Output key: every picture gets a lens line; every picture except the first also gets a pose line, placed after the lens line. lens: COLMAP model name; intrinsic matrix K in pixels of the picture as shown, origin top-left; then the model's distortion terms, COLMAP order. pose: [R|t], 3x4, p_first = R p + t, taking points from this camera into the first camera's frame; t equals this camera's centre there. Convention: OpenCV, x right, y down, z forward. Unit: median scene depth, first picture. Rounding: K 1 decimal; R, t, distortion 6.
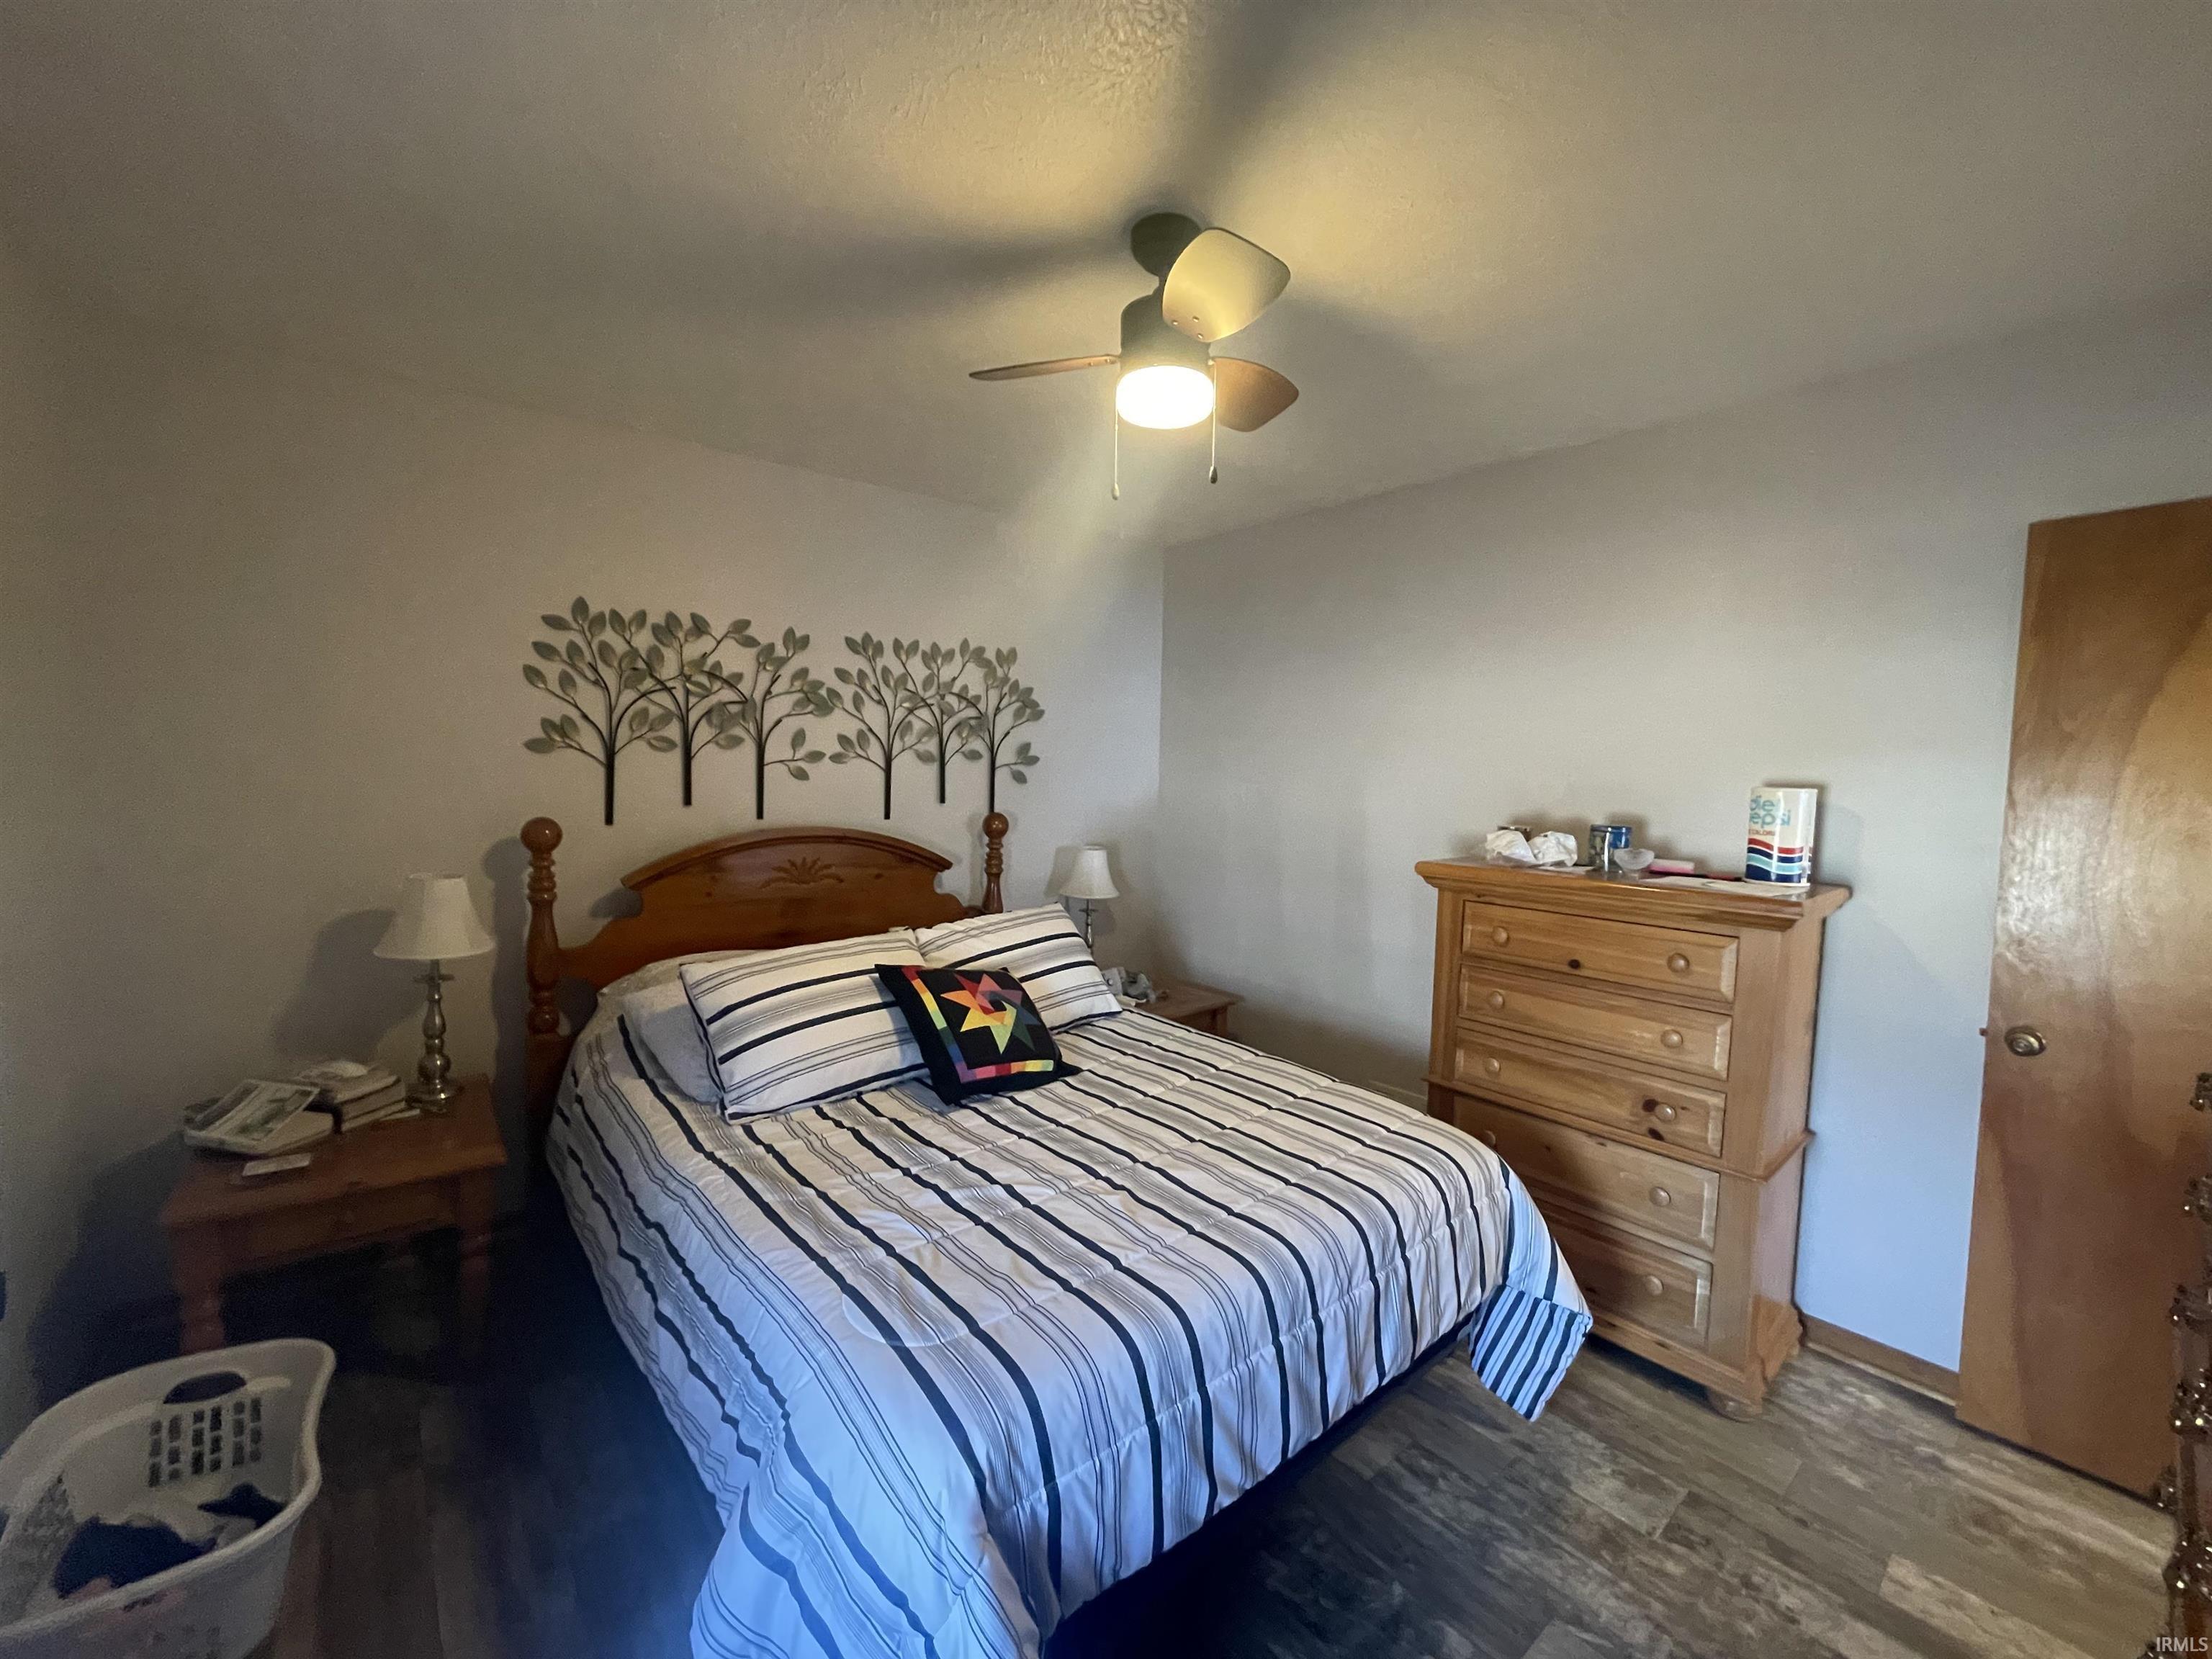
lens RADIAL K [[891.3, 0, 1099.2], [0, 891.3, 817.0], [0, 0, 1]] dist [0.002760, -0.000564]
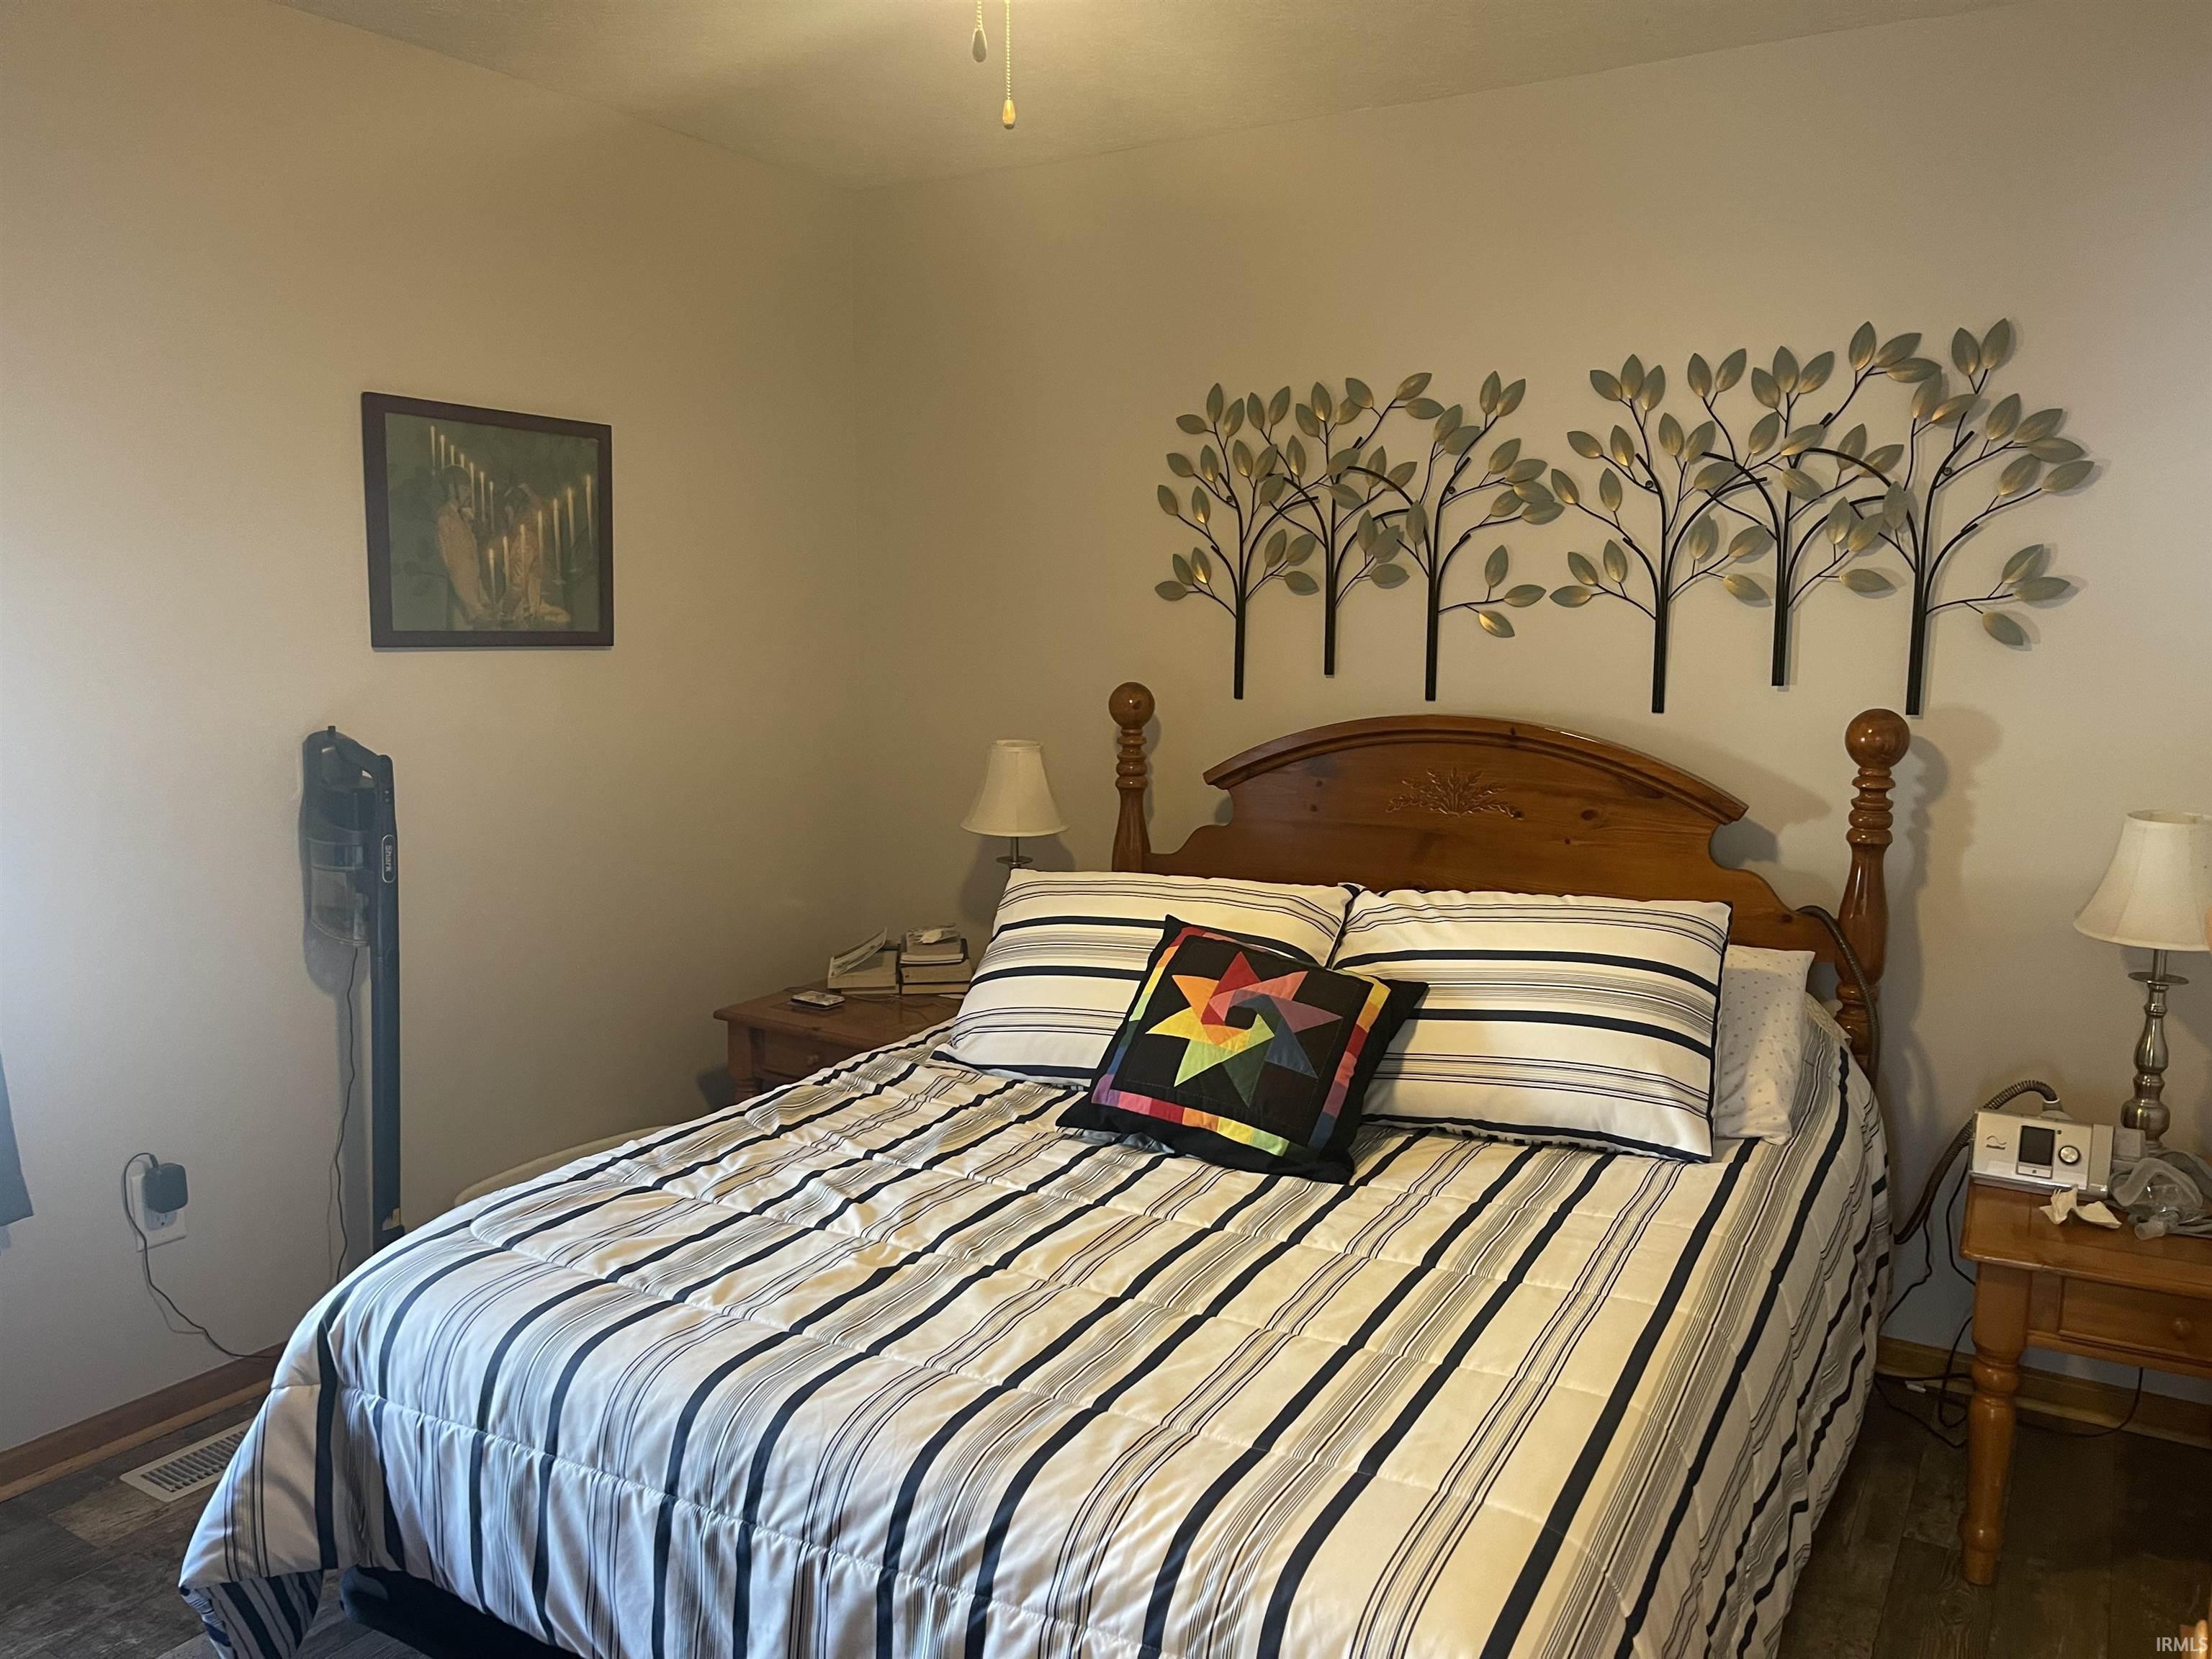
lens RADIAL K [[1644.4, 0, 1102.6], [0, 1644.4, 836.8], [0, 0, 1]] dist [0.048472, 0.001332]
pose [[0.340255, 0.113448, -0.933465, 0.591002], [-0.048666, 0.993490, 0.103004, -0.009568], [0.939073, 0.010380, 0.343561, 0.378262]]
